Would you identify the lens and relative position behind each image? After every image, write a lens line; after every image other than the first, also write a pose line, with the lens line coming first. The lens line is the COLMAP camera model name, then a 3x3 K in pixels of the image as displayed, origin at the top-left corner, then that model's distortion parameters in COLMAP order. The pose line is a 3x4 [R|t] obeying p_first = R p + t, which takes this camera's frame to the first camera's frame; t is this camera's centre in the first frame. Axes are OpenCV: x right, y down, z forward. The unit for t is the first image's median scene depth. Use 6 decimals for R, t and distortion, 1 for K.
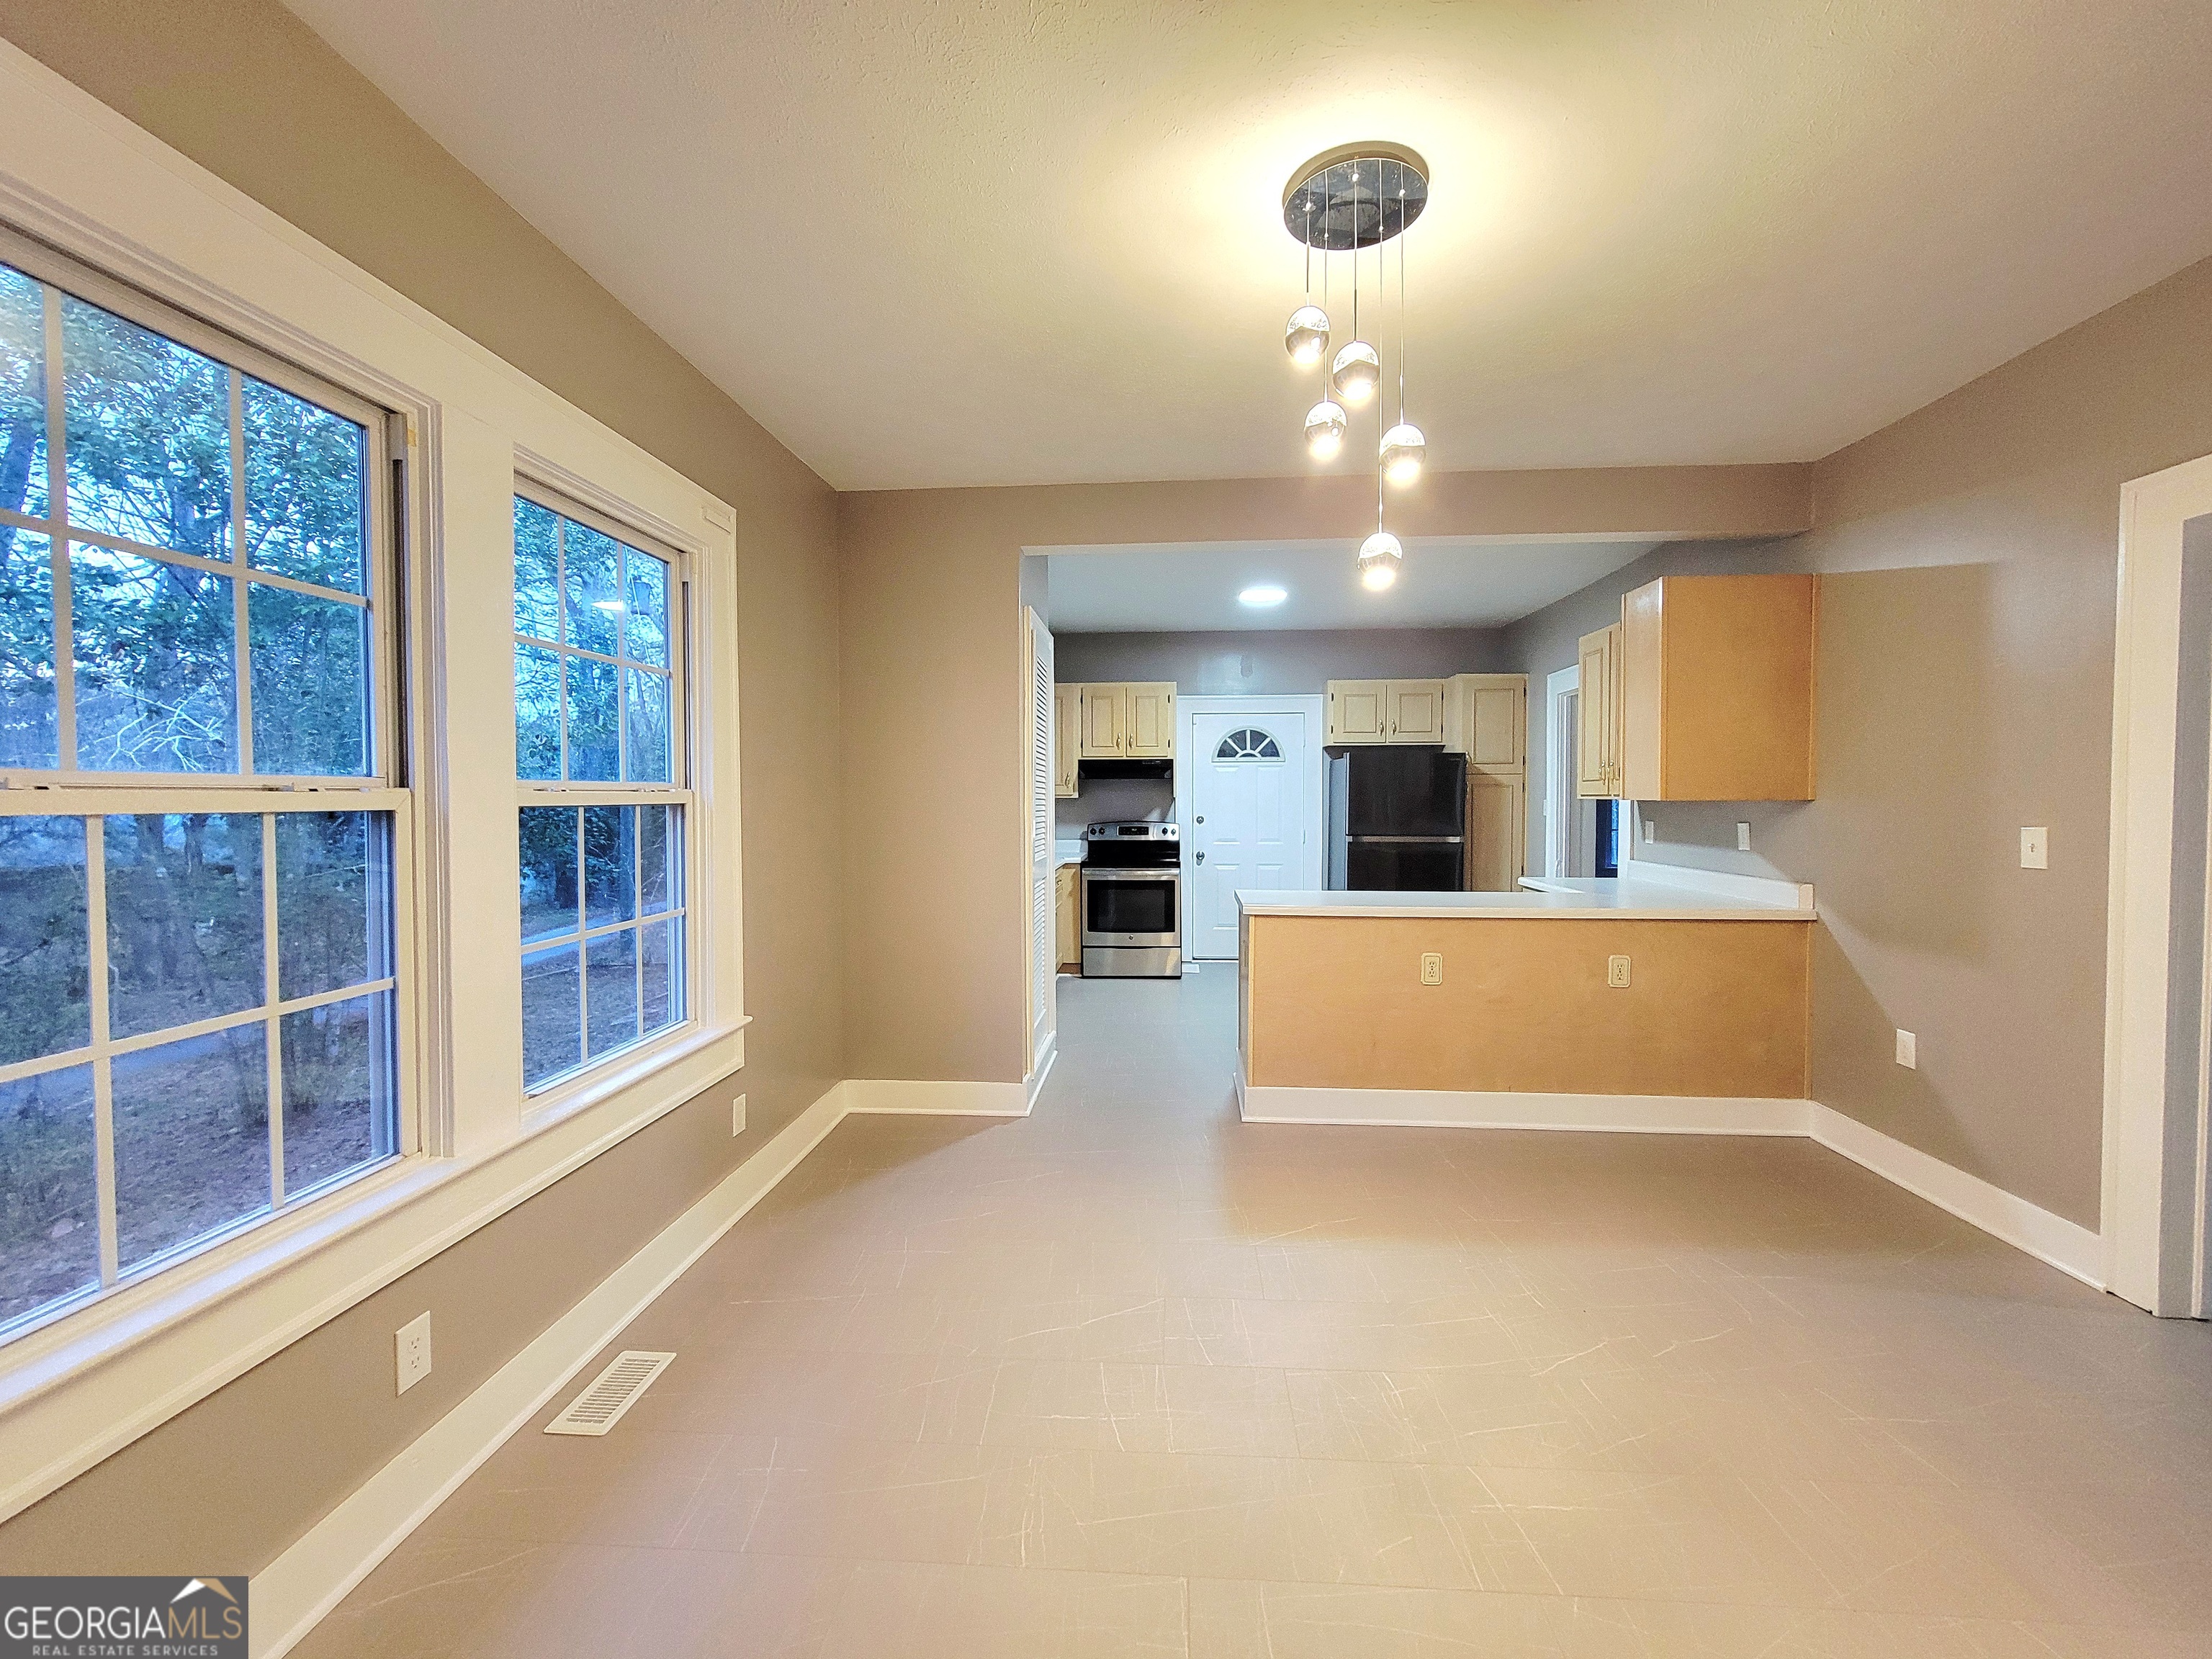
lens RADIAL K [[911.0, 0, 1112.7], [0, 911.0, 814.3], [0, 0, 1]] dist [-0.000589, 0.000832]
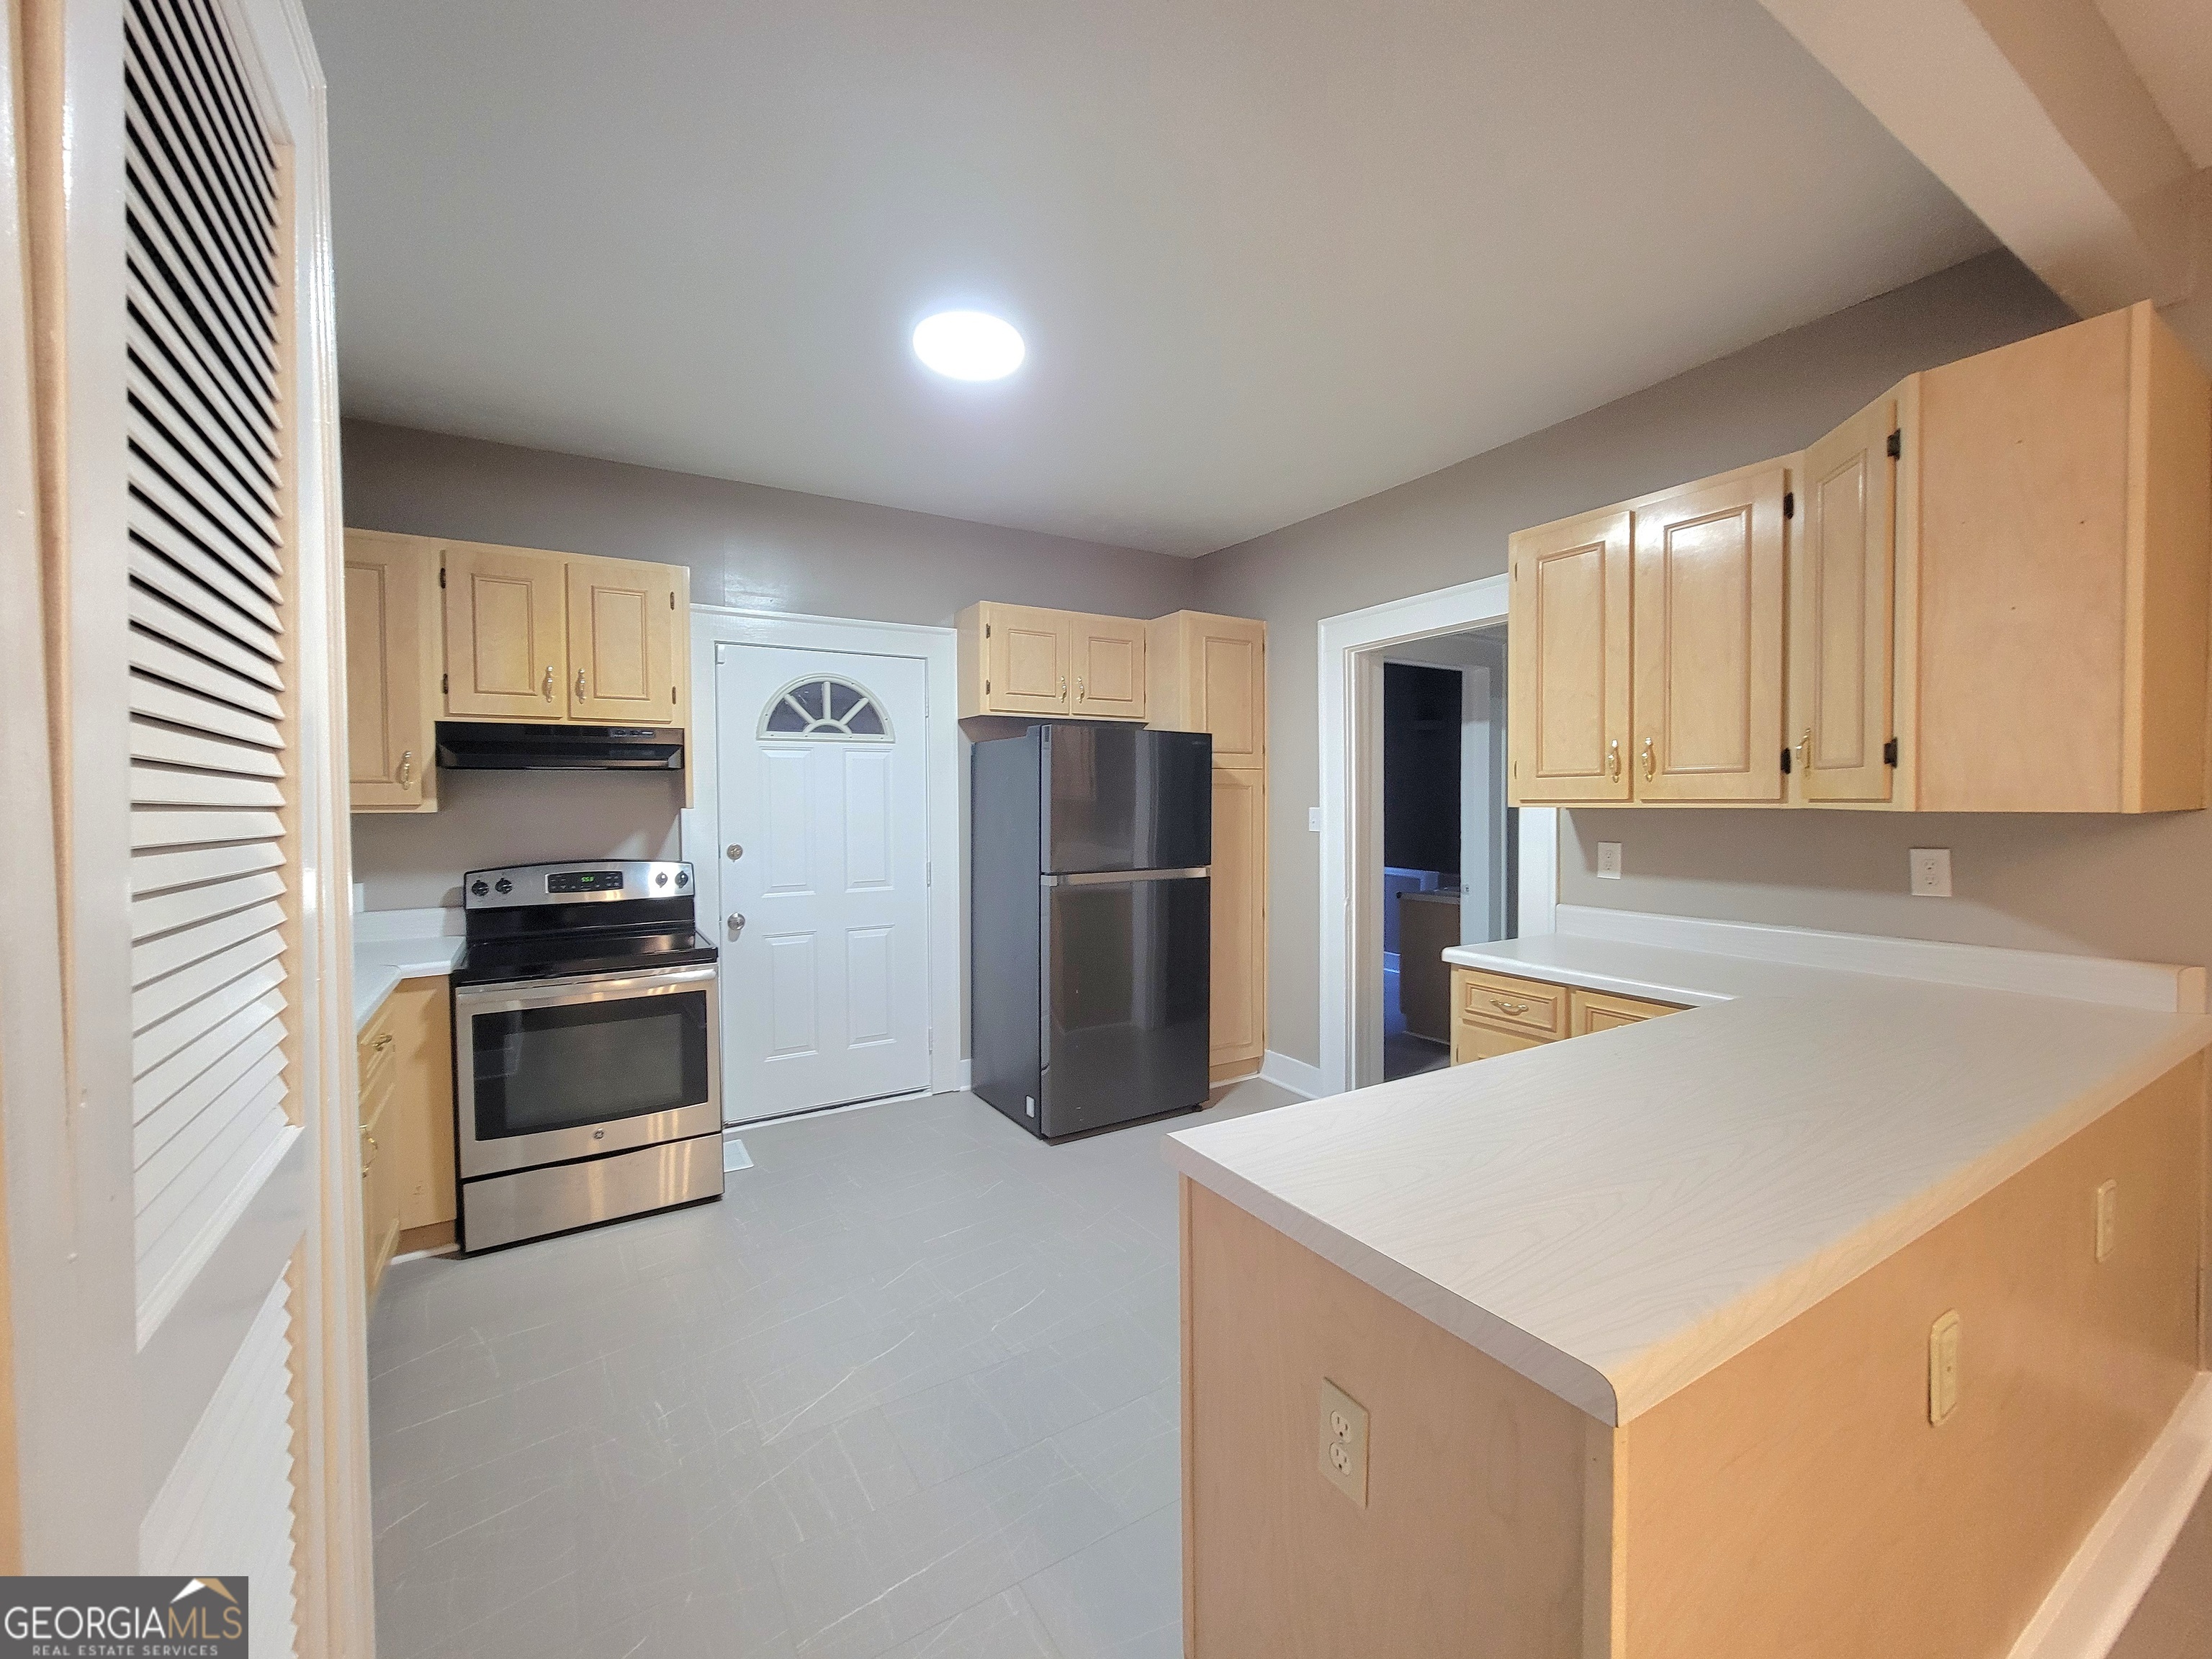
lens RADIAL K [[889.2, 0, 1097.6], [0, 889.2, 818.9], [0, 0, 1]] dist [-0.000405, 0.000303]
pose [[0.815336, -0.017719, 0.578717, -0.027052], [0.017918, 0.999825, 0.005369, -0.011805], [-0.578711, 0.005992, 0.815511, 0.492194]]
